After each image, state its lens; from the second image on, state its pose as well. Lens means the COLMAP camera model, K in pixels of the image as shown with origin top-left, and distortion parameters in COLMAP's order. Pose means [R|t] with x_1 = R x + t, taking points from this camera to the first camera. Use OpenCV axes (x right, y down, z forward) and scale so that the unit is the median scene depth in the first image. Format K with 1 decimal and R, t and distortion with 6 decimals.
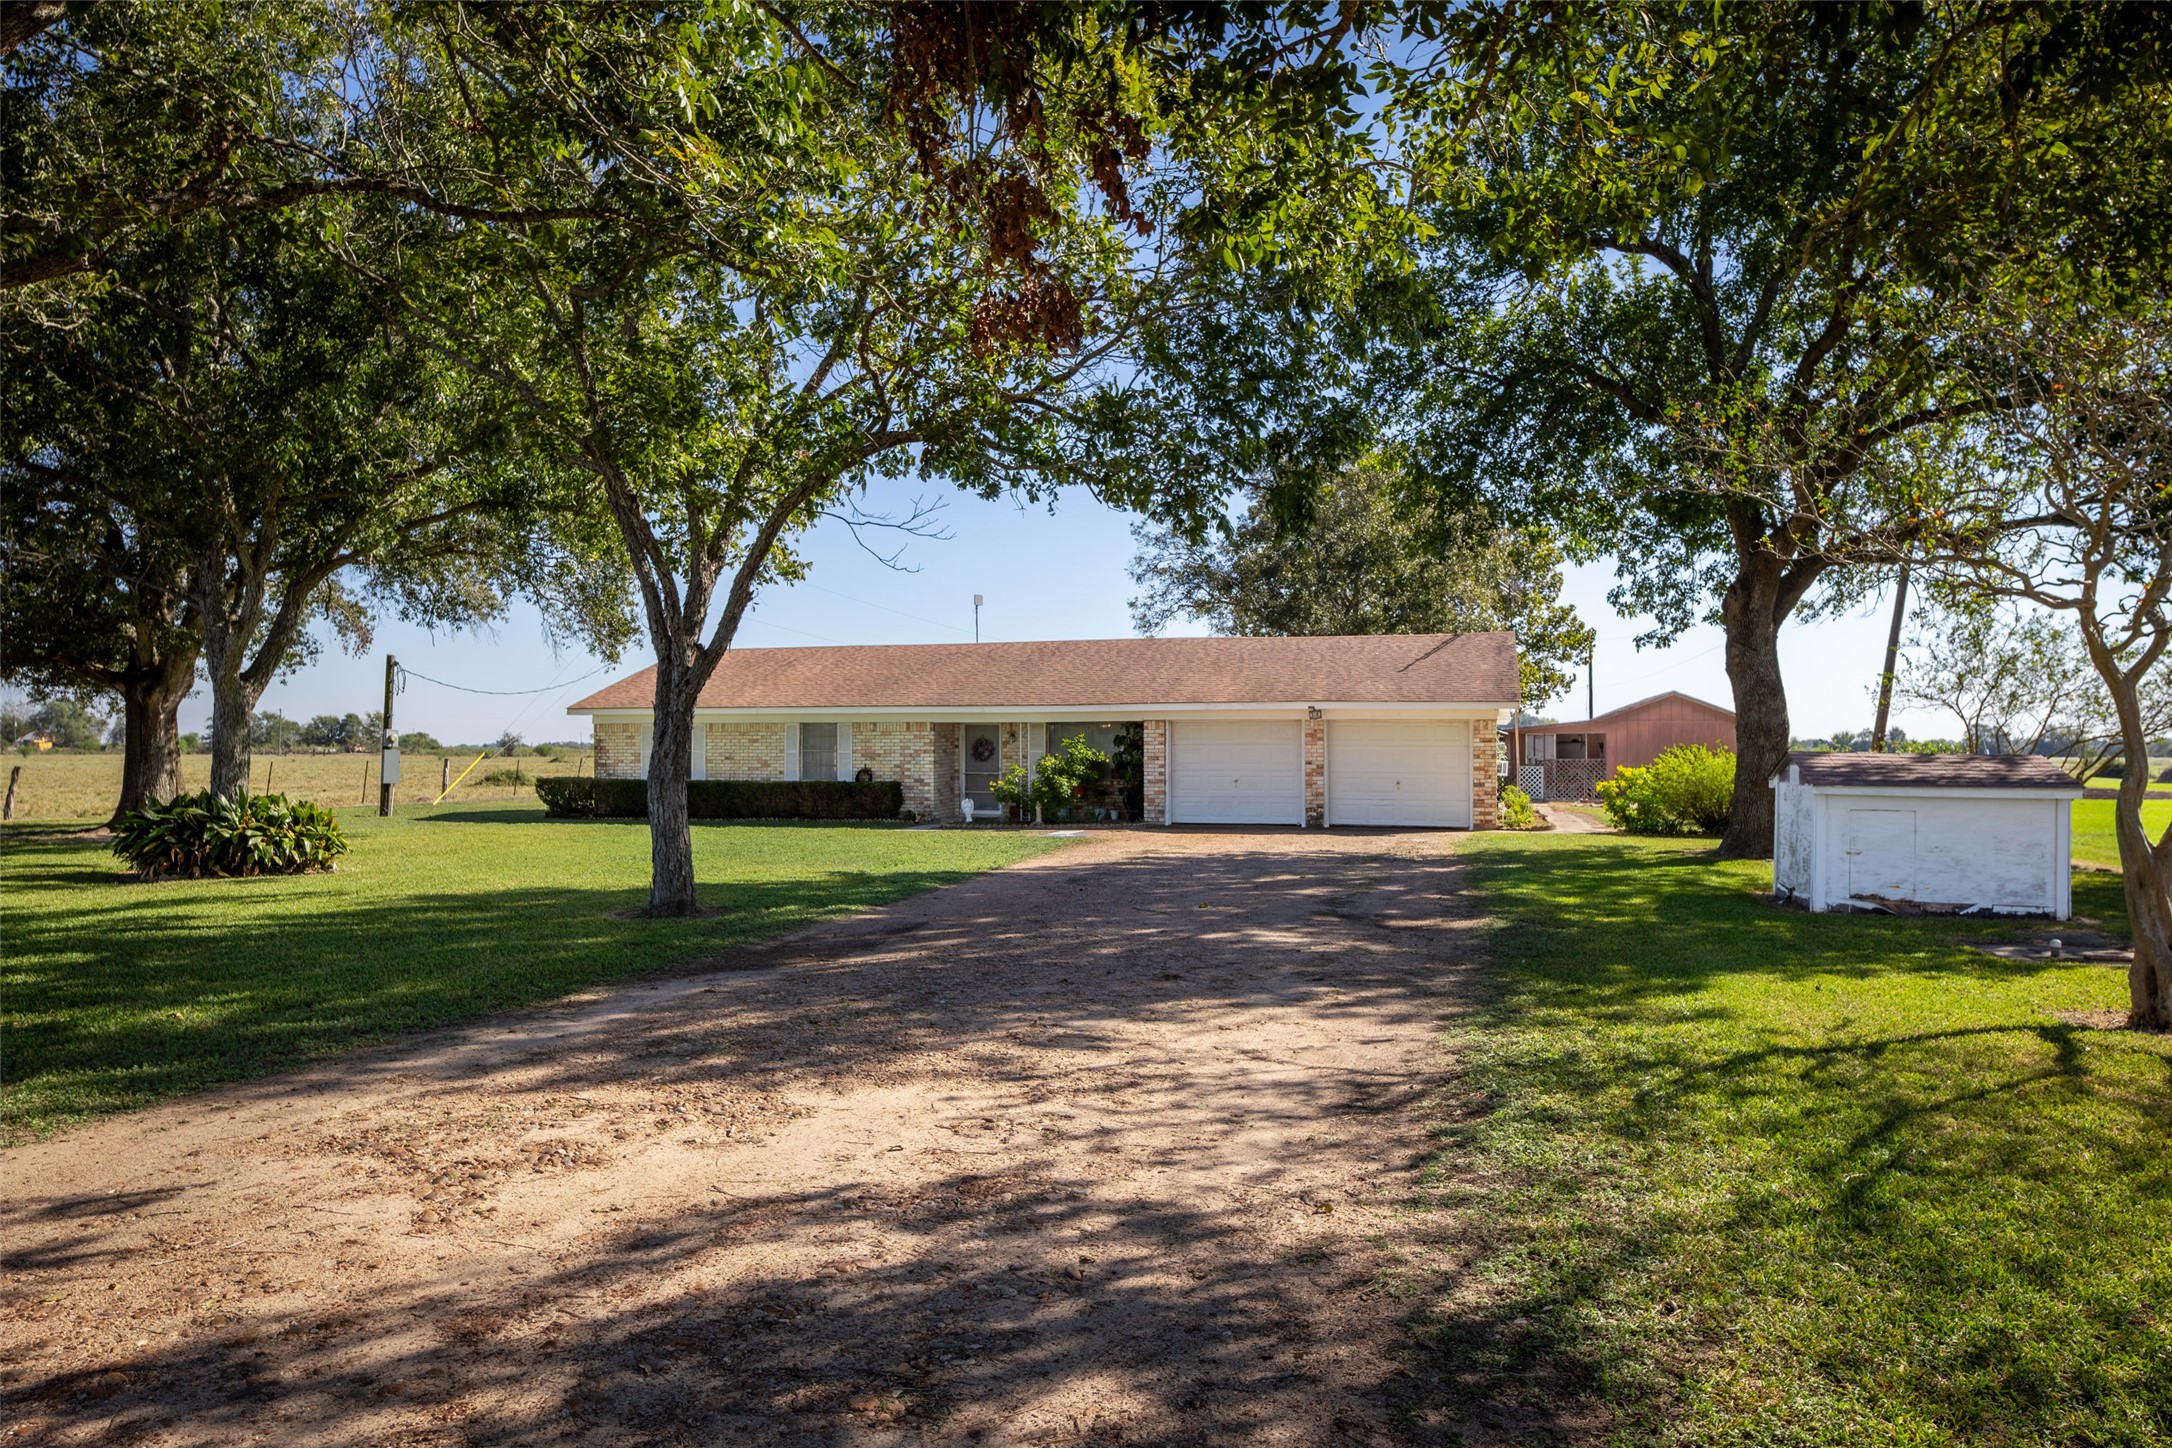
lens RADIAL K [[1418.6, 0, 1086.0], [0, 1418.6, 724.0], [0, 0, 1]] dist [-0.000833, 0.002368]
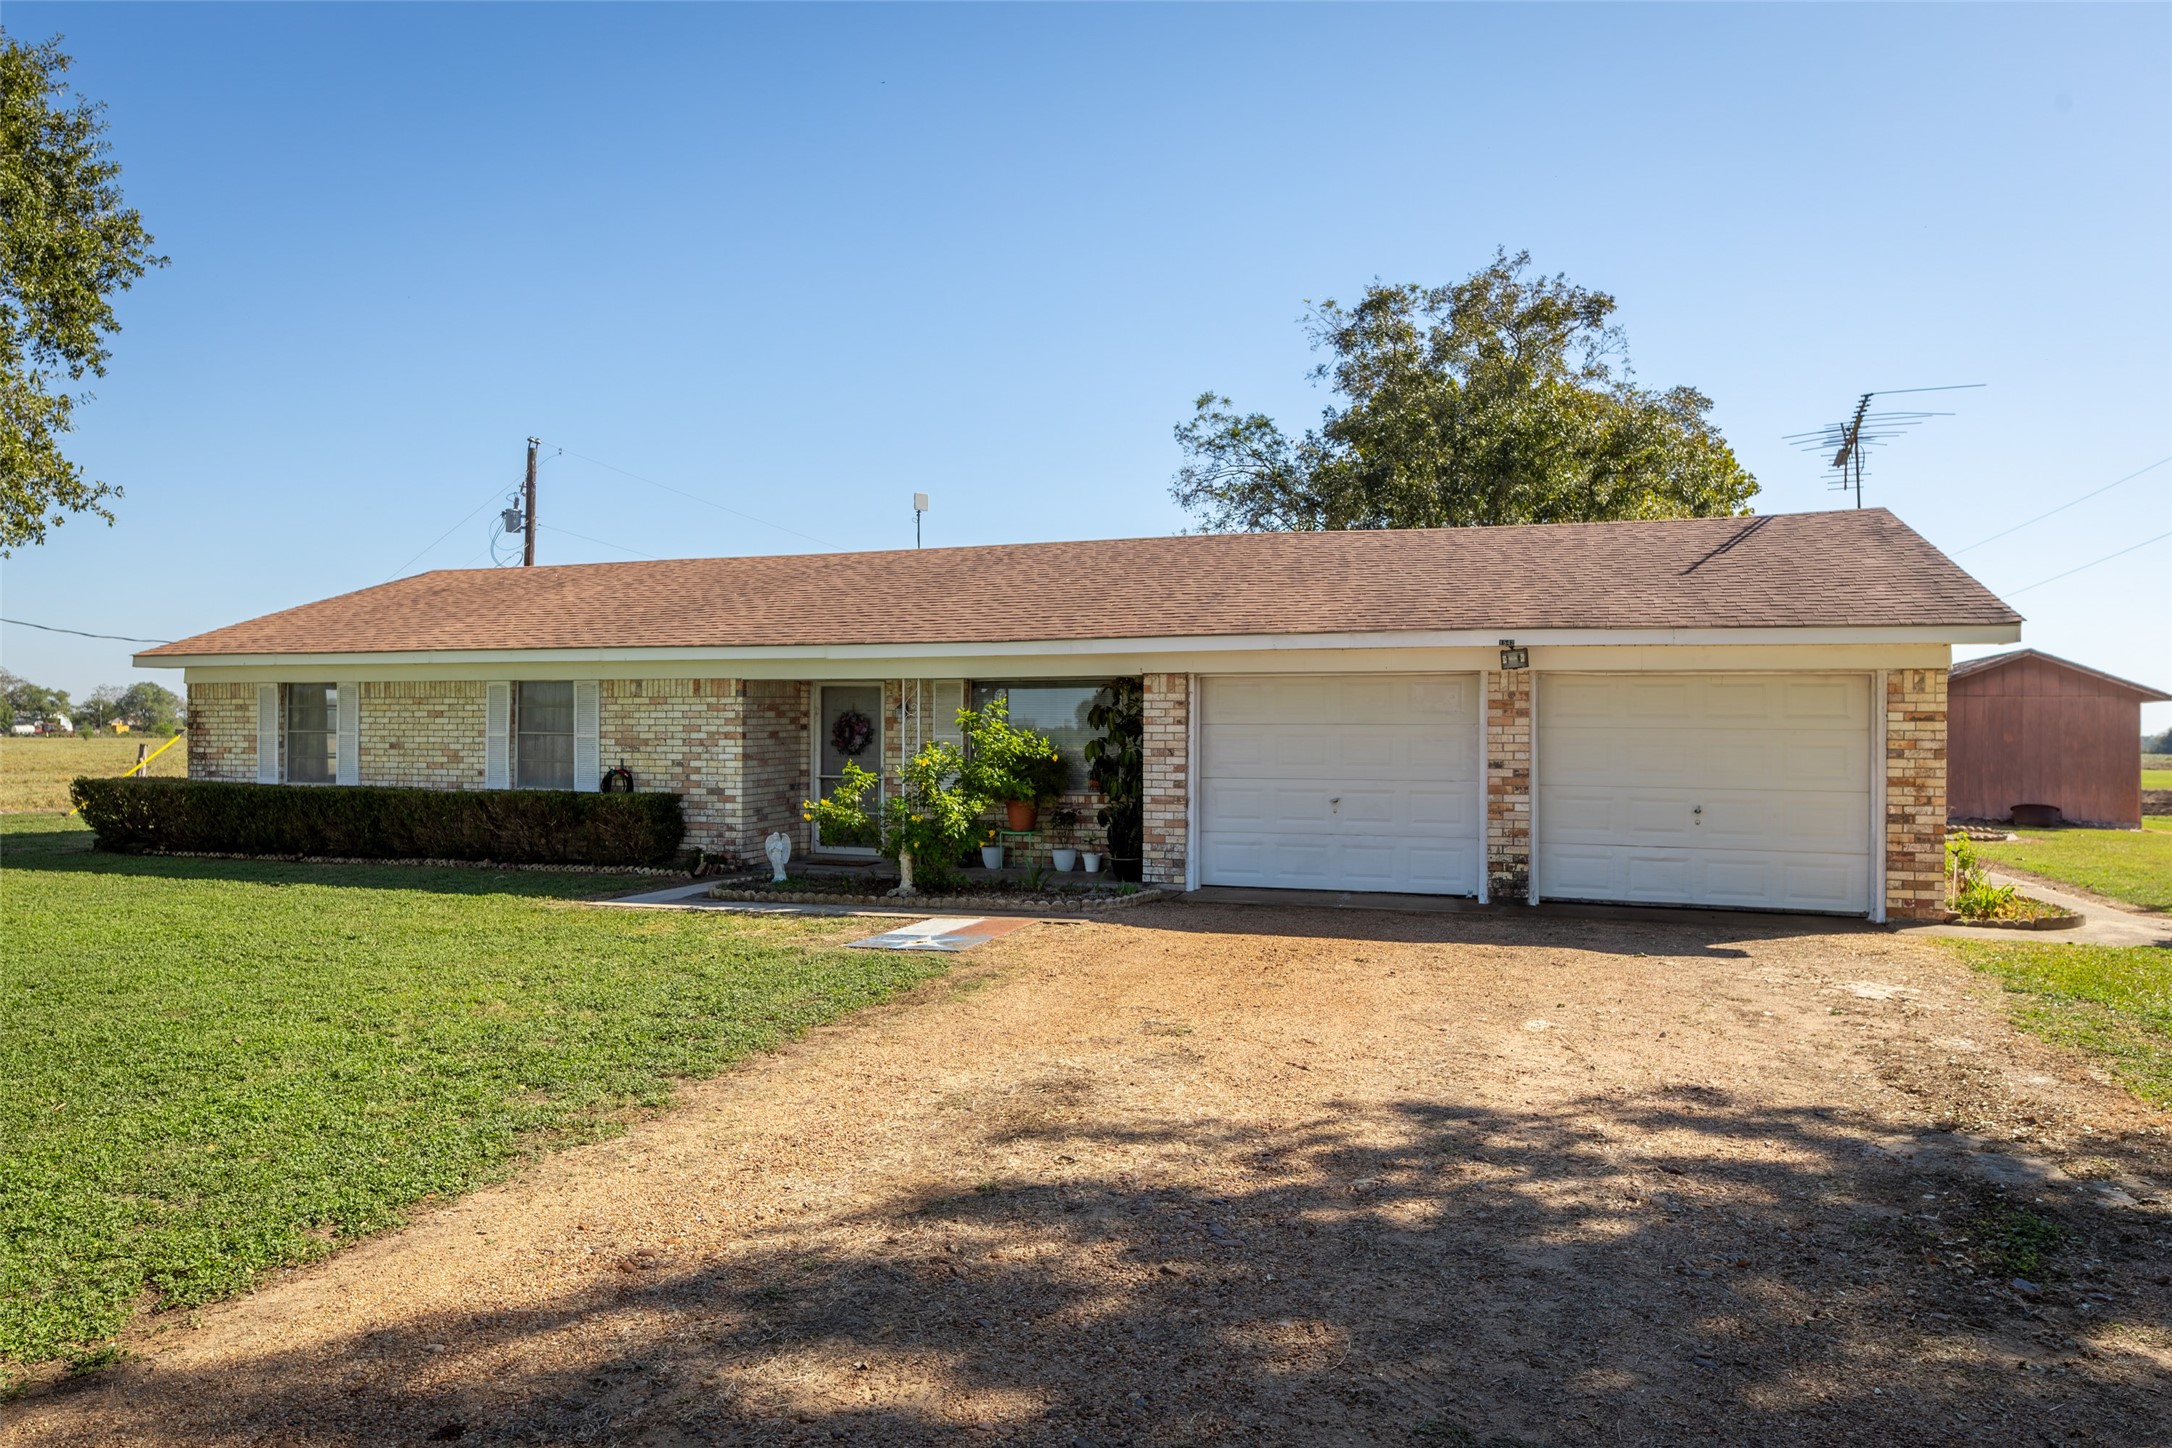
lens RADIAL K [[1372.8, 0, 1086.0], [0, 1372.8, 724.0], [0, 0, 1]] dist [0.000559, -0.000257]
pose [[0.998346, 0.005870, -0.057184, 0.045952], [-0.005486, 0.999961, 0.006869, 0.010962], [0.057222, -0.006544, 0.998340, 0.507762]]
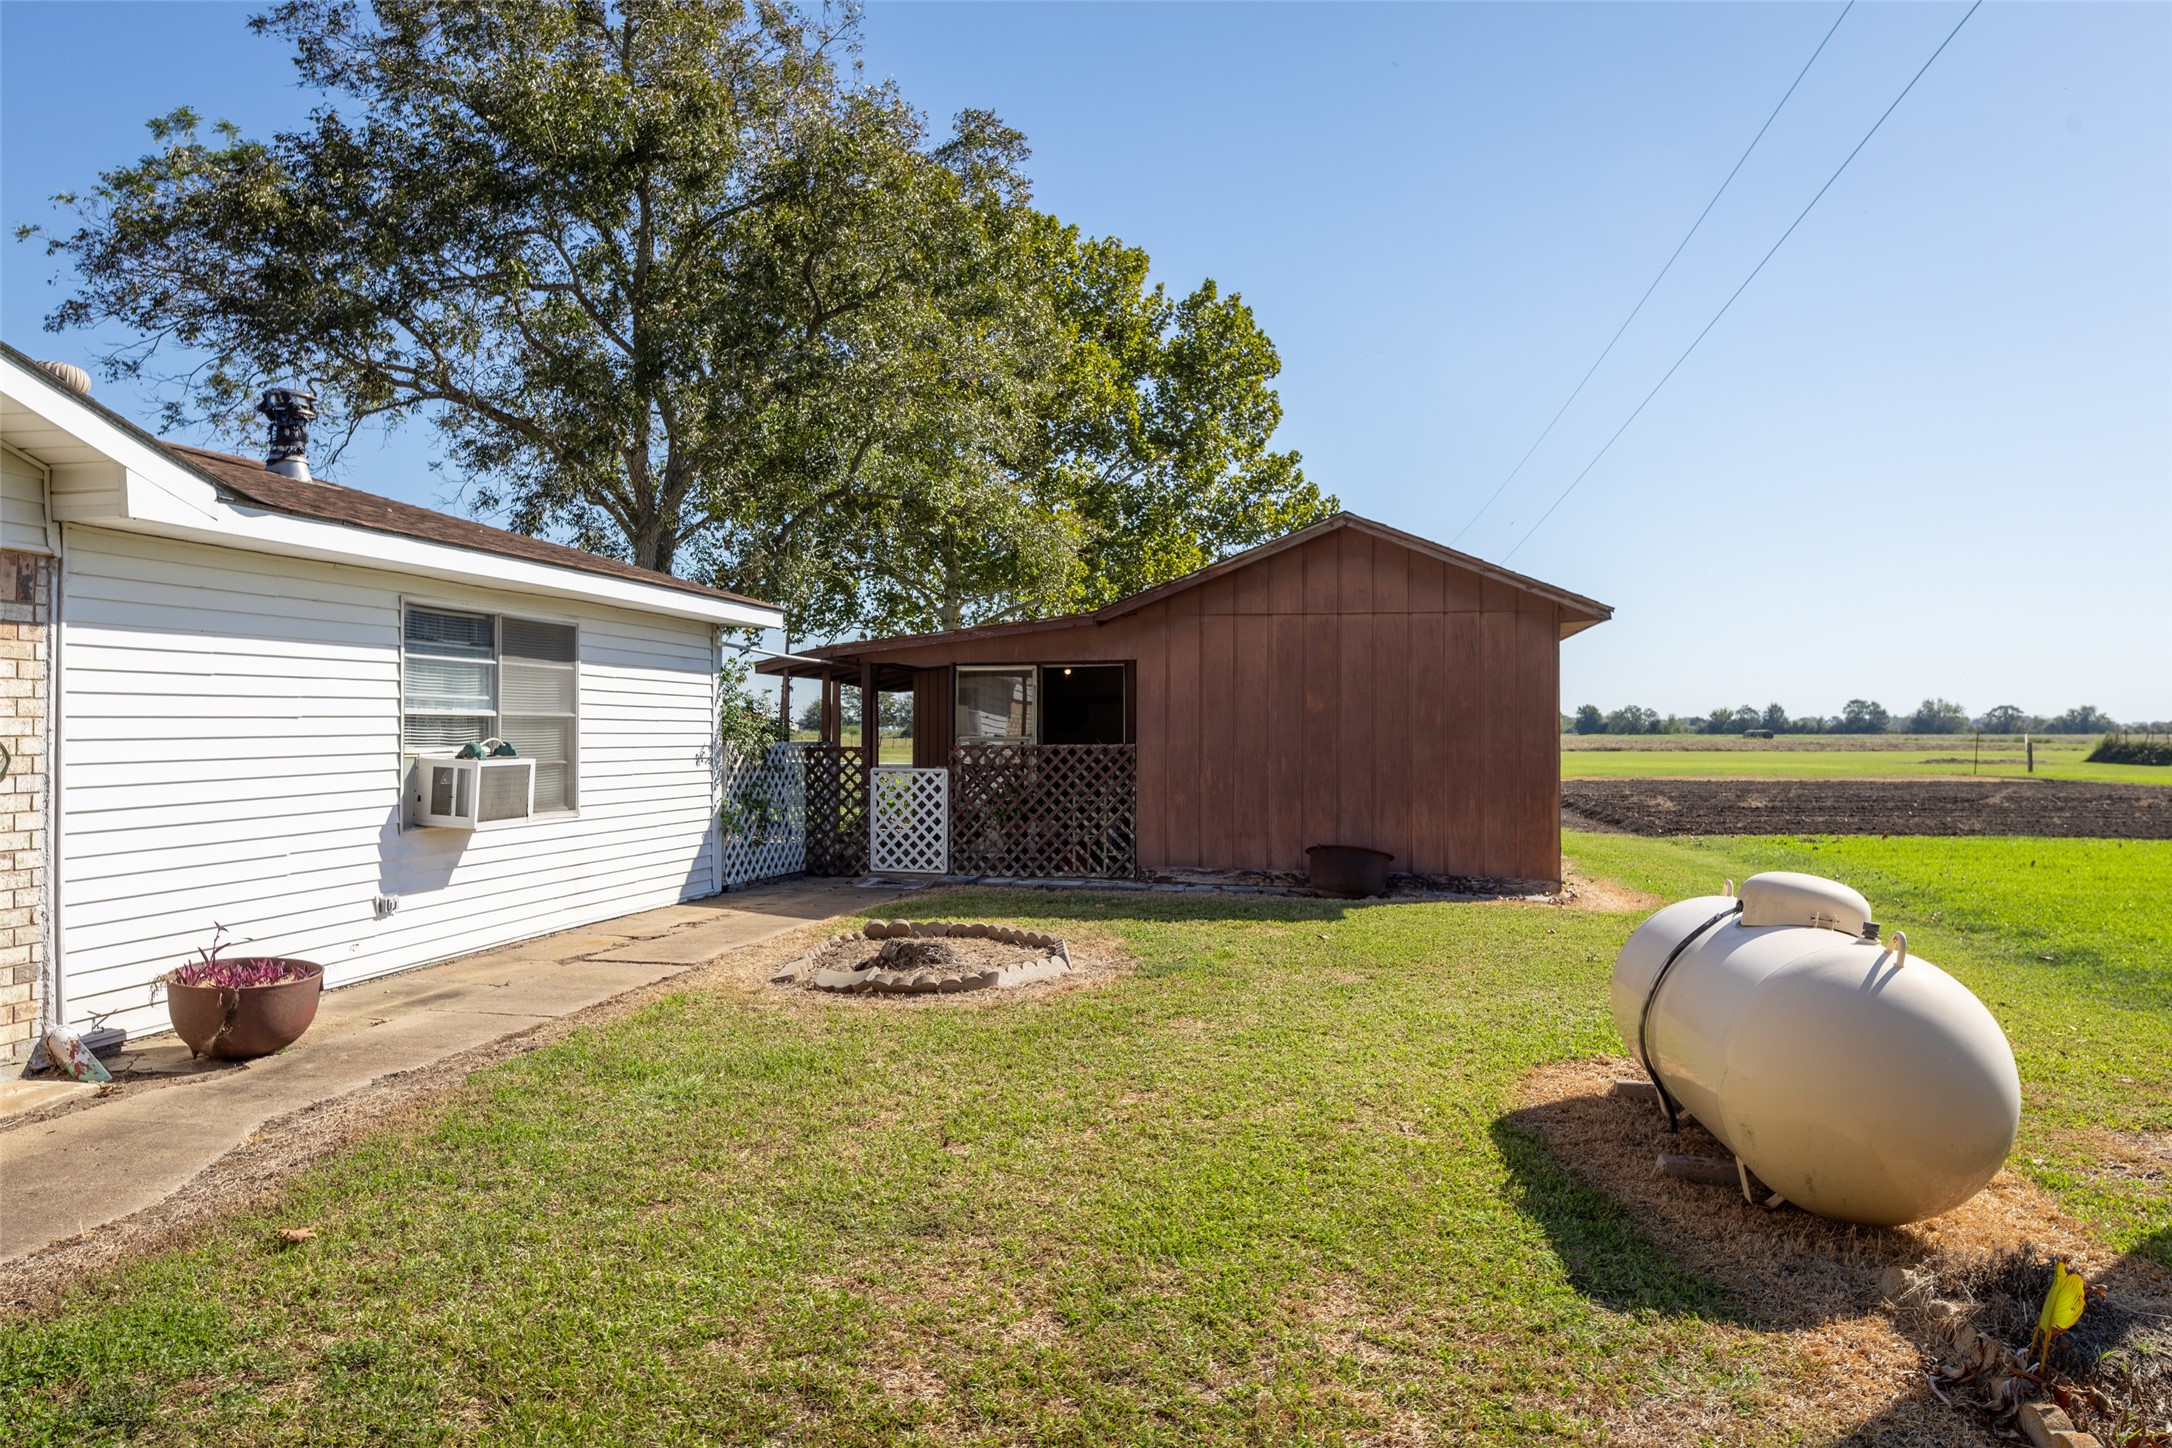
lens RADIAL K [[1418.6, 0, 1086.0], [0, 1418.6, 724.0], [0, 0, 1]] dist [-0.000833, 0.002368]
pose [[0.997319, -0.002274, 0.073146, 0.462357], [0.001237, 0.999898, 0.014225, 0.022302], [-0.073170, -0.014096, 0.997220, 0.968663]]
